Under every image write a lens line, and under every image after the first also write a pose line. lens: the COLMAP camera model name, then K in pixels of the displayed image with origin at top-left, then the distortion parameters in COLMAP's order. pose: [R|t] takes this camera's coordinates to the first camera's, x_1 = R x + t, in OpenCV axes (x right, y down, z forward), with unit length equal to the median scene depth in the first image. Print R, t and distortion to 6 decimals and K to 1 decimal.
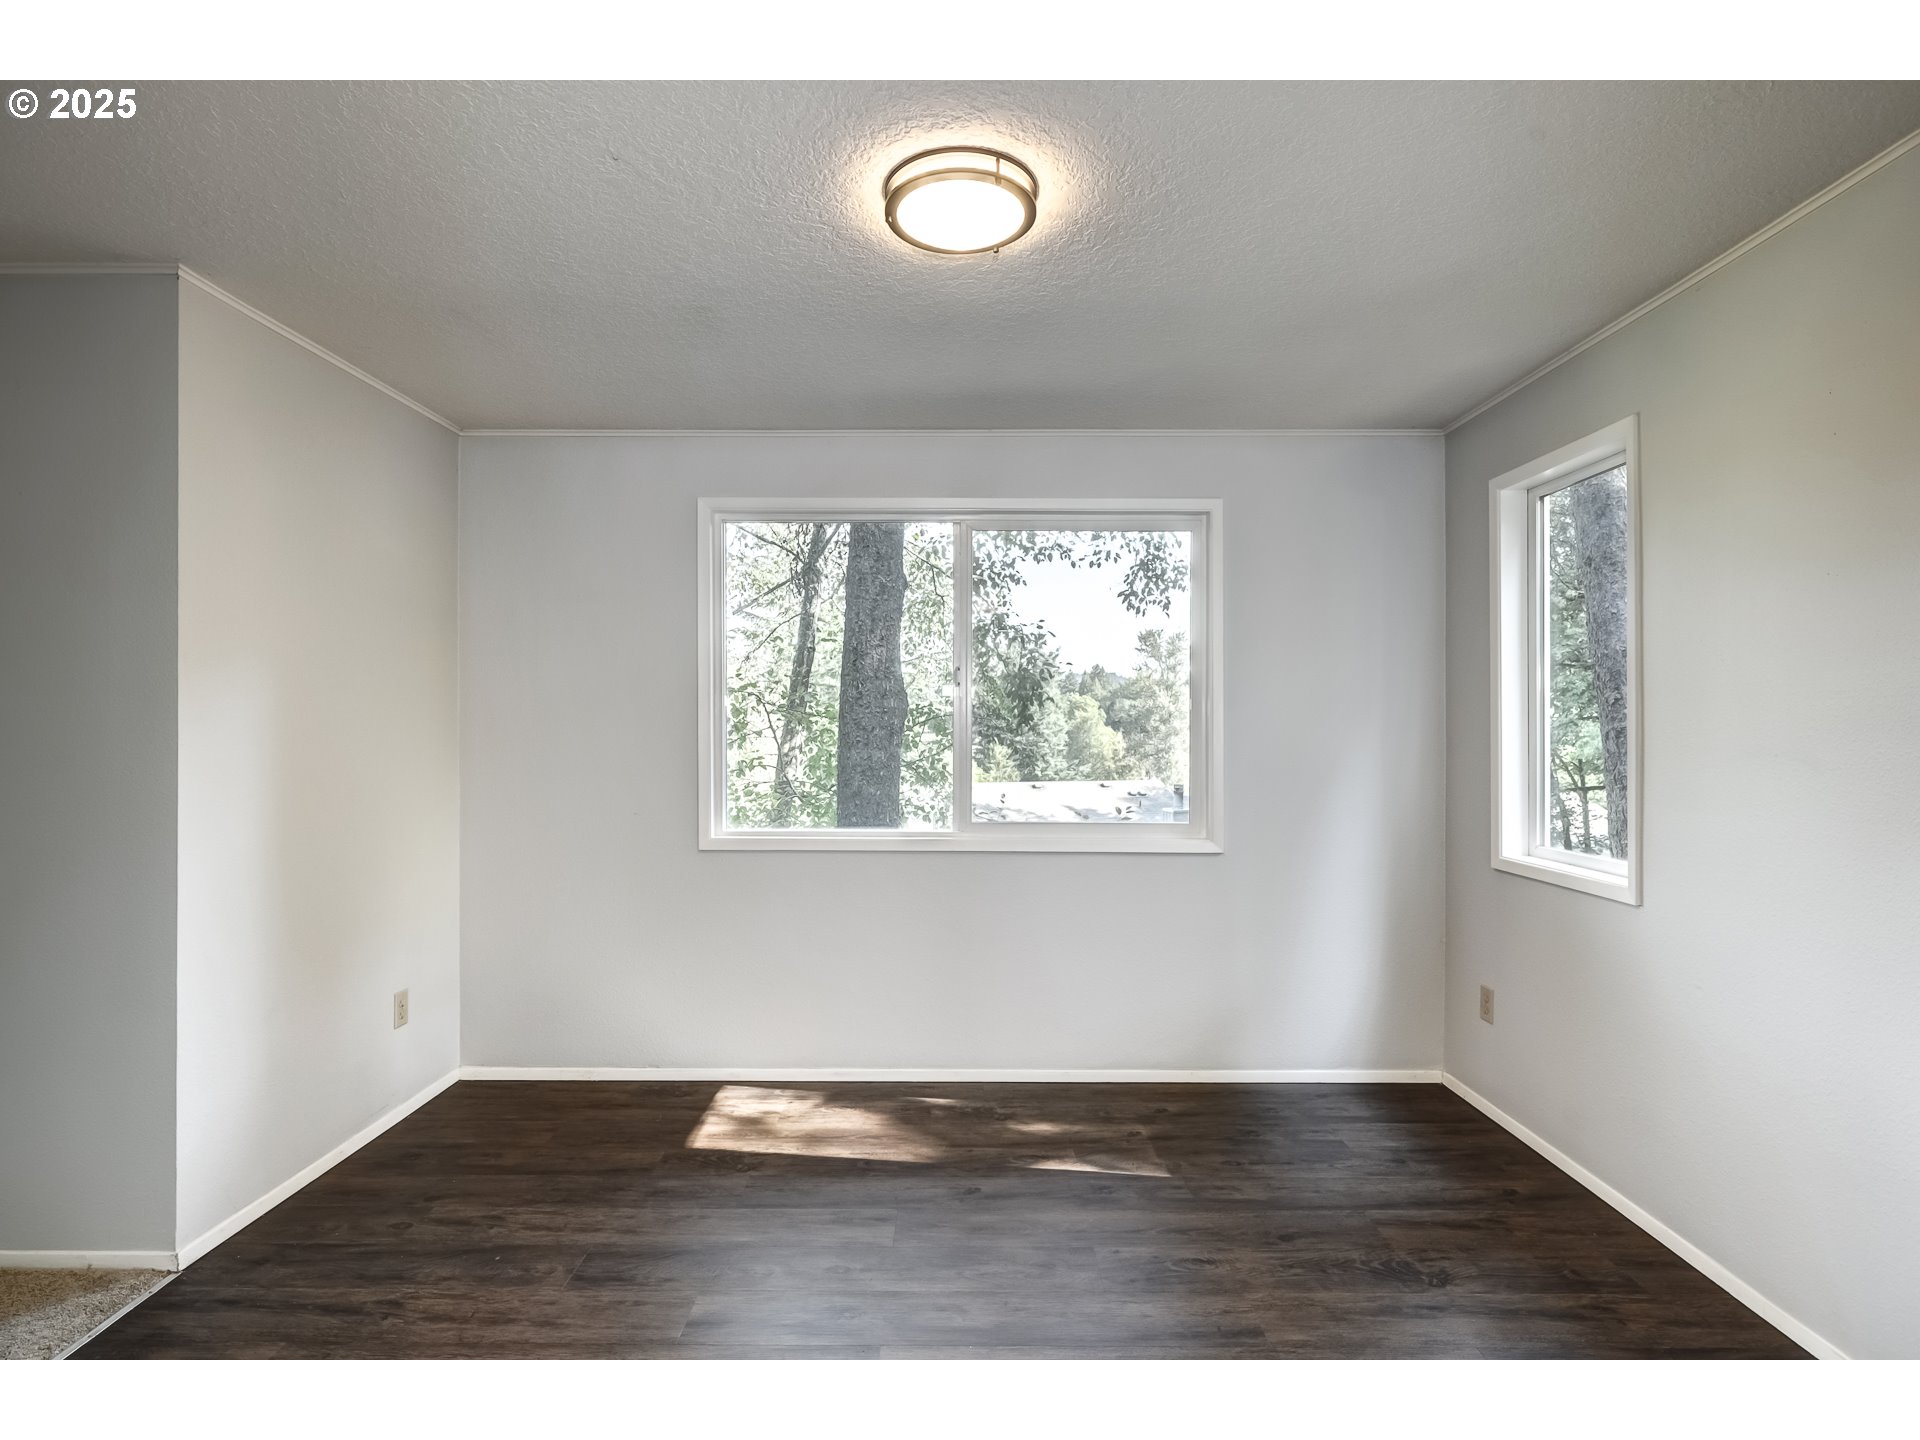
lens RADIAL K [[930.1, 0, 960.0], [0, 930.1, 720.0], [0, 0, 1]] dist [-0.001839, -0.000175]
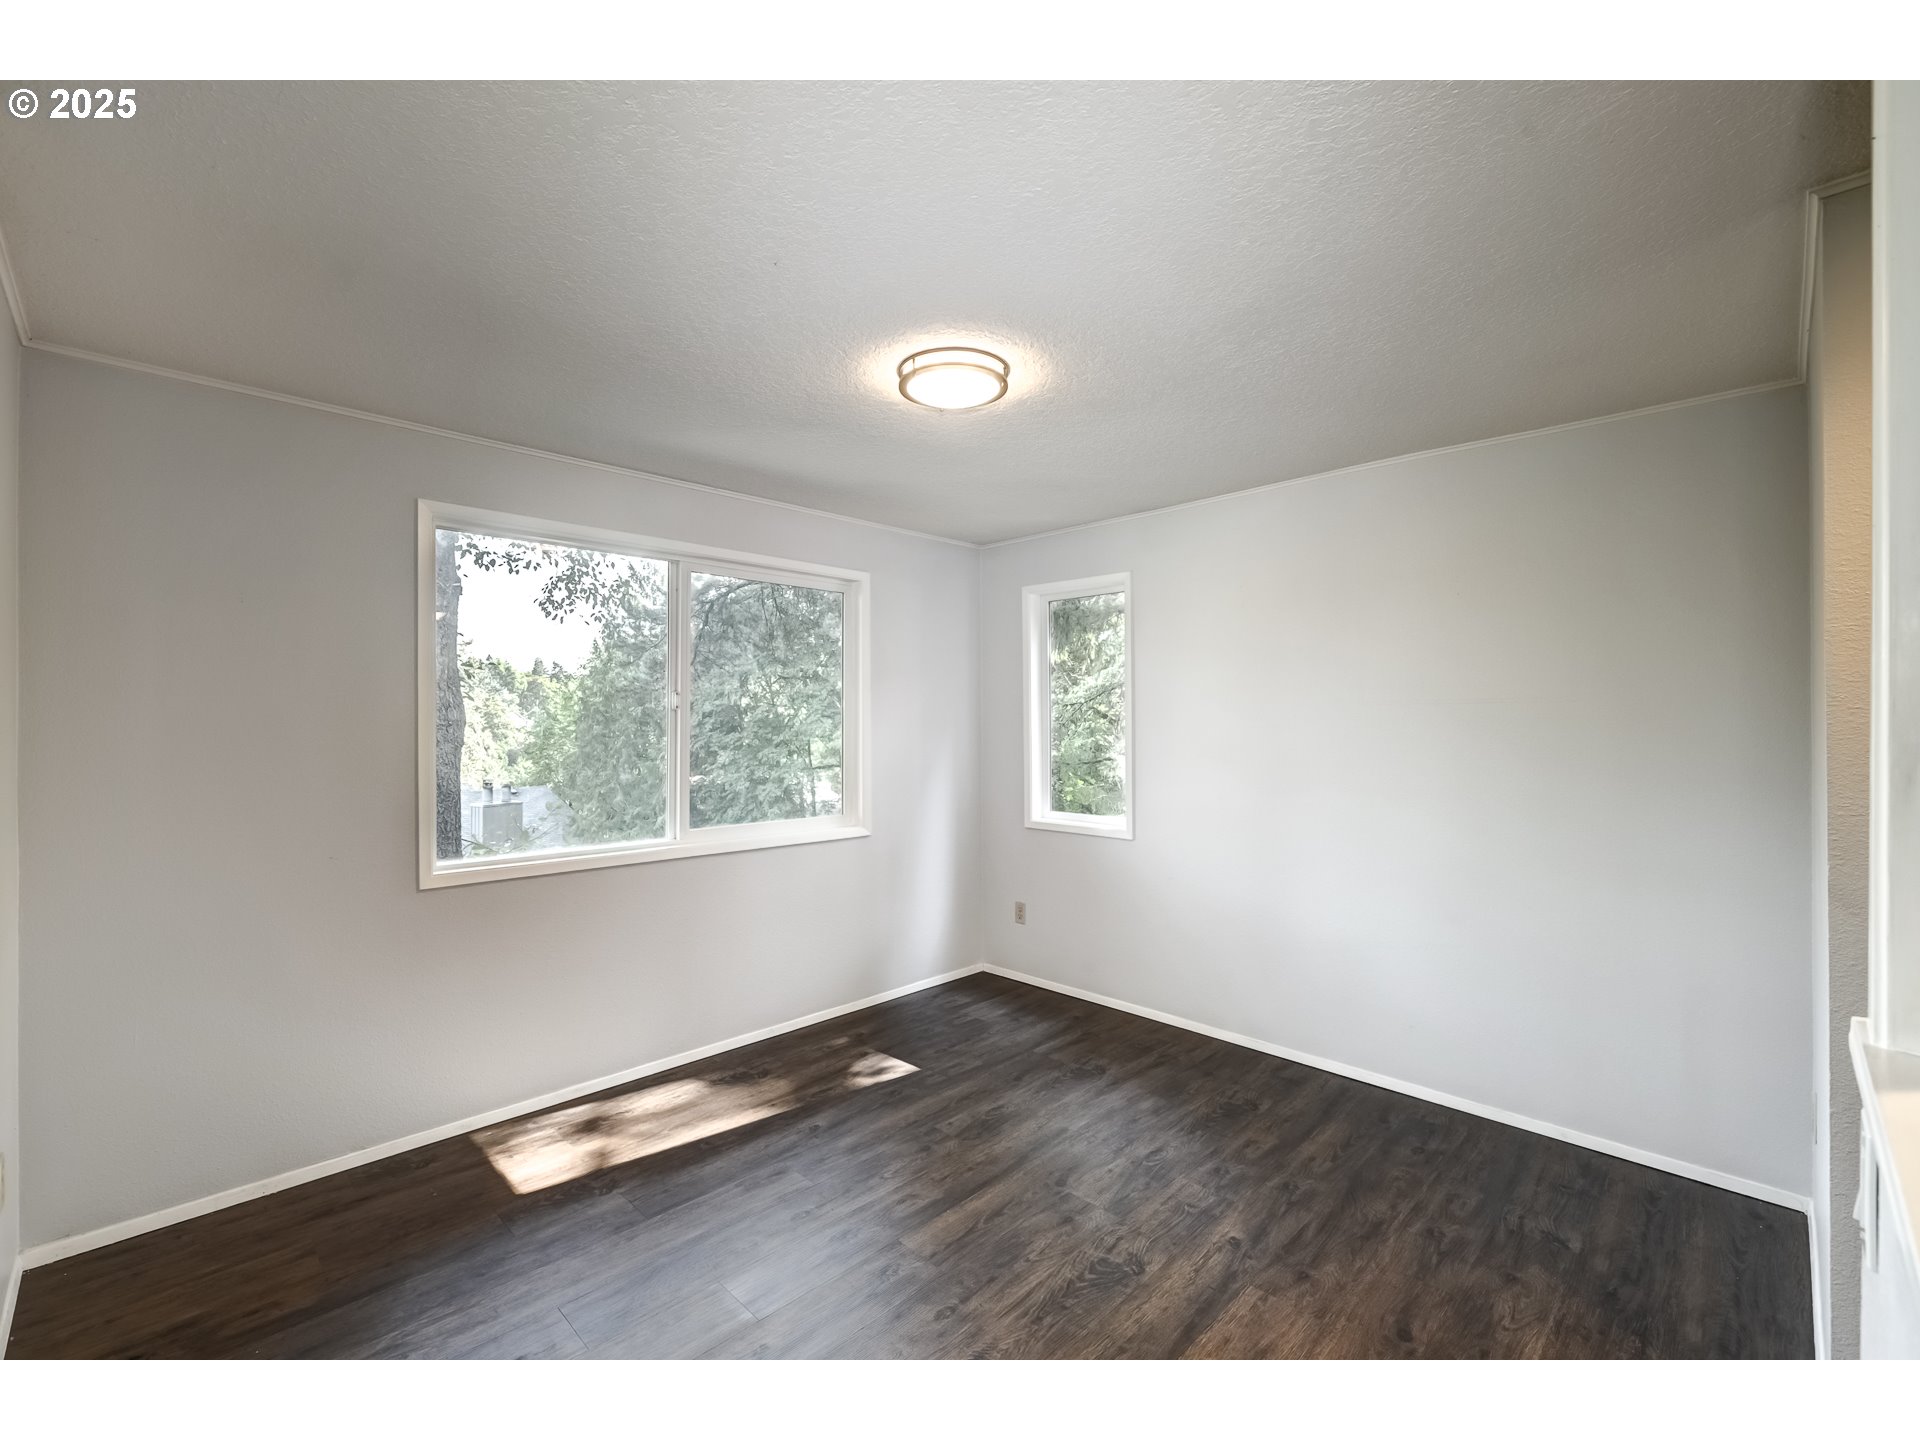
lens RADIAL K [[804.7, 0, 960.4], [0, 804.7, 729.8], [0, 0, 1]] dist [-0.000389, 0.000238]
pose [[0.713338, -0.006614, 0.700788, -0.539299], [-0.003930, 0.999902, 0.013437, -0.029335], [-0.700809, -0.012339, 0.713243, 0.107960]]
